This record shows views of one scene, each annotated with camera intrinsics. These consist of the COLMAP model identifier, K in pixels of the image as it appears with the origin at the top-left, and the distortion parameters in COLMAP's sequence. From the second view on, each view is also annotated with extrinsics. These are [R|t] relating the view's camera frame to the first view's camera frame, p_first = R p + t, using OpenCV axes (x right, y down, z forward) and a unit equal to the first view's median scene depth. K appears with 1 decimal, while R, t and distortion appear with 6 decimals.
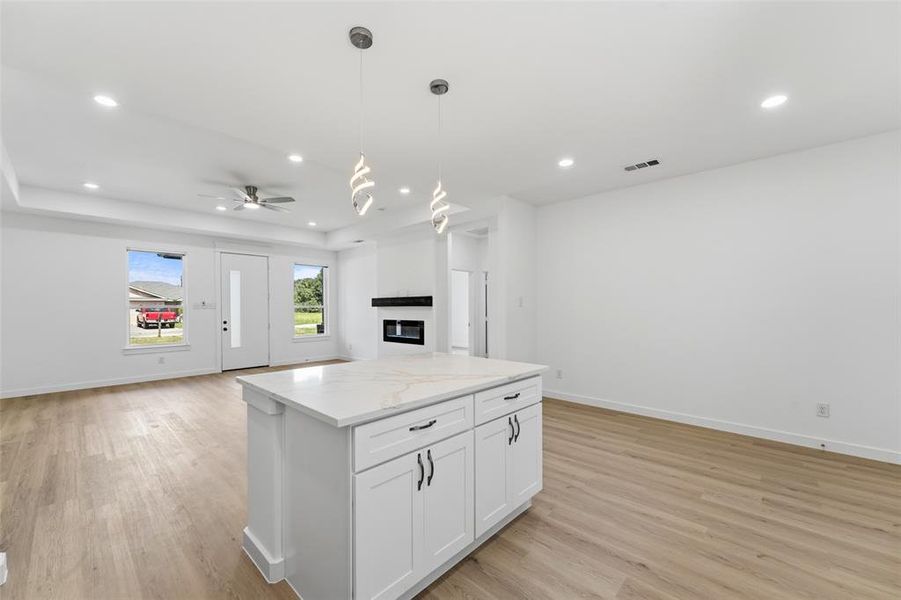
lens RADIAL K [[358.5, 0, 448.2], [0, 358.5, 307.1], [0, 0, 1]] dist [0.013246, -0.003471]
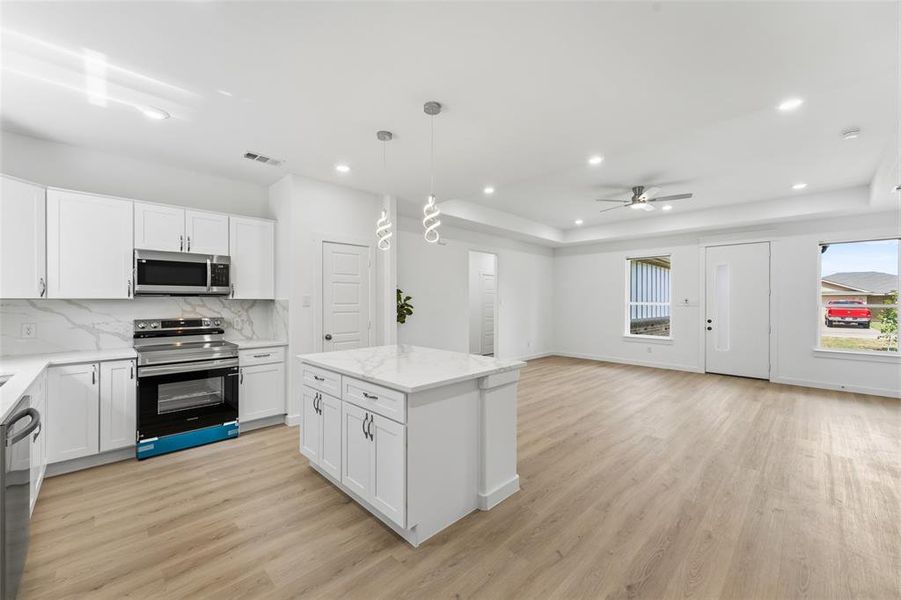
lens RADIAL K [[358.5, 0, 445.0], [0, 358.5, 299.0], [0, 0, 1]] dist [0.013246, -0.003471]
pose [[-0.036973, -0.000922, -0.999316, 0.389588], [-0.004767, 0.999988, -0.000746, -0.012848], [0.999305, 0.004737, -0.036977, 0.396106]]
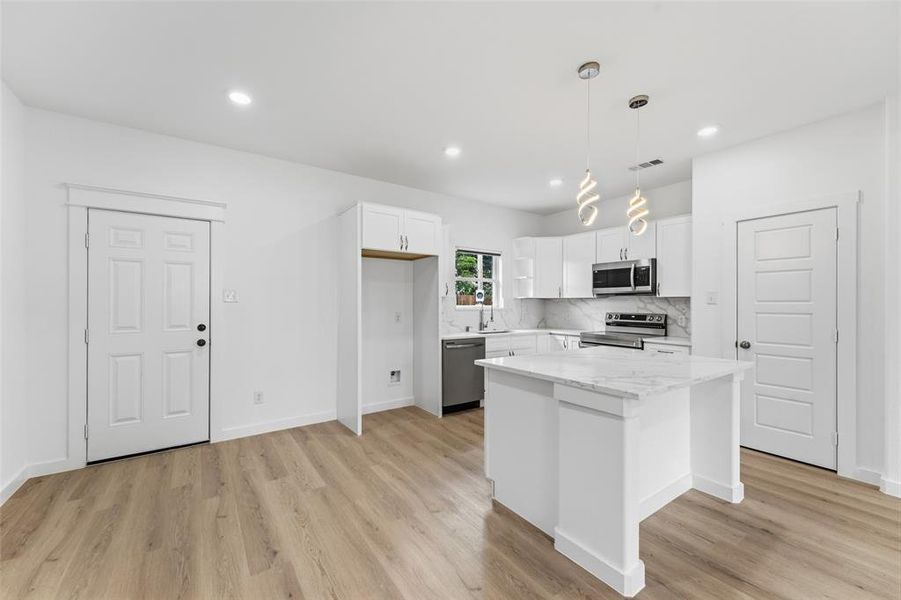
lens RADIAL K [[358.5, 0, 445.7], [0, 358.5, 300.3], [0, 0, 1]] dist [0.013246, -0.003471]
pose [[-0.979939, 0.000295, 0.199300, 0.054901], [-0.000664, 0.999989, -0.004743, -0.002256], [-0.199299, -0.004780, -0.979927, 0.732884]]
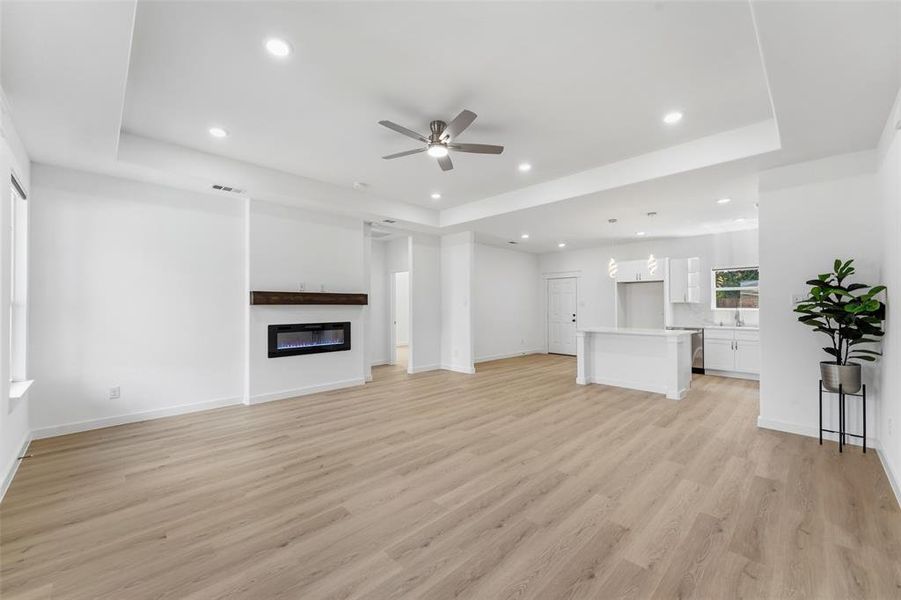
lens RADIAL K [[358.5, 0, 446.1], [0, 358.5, 302.4], [0, 0, 1]] dist [0.013246, -0.003471]
pose [[0.030638, 0.015127, 0.999416, -0.953740], [-0.000927, 0.999885, -0.015106, 0.004696], [-0.999530, -0.000464, 0.030649, 0.771394]]
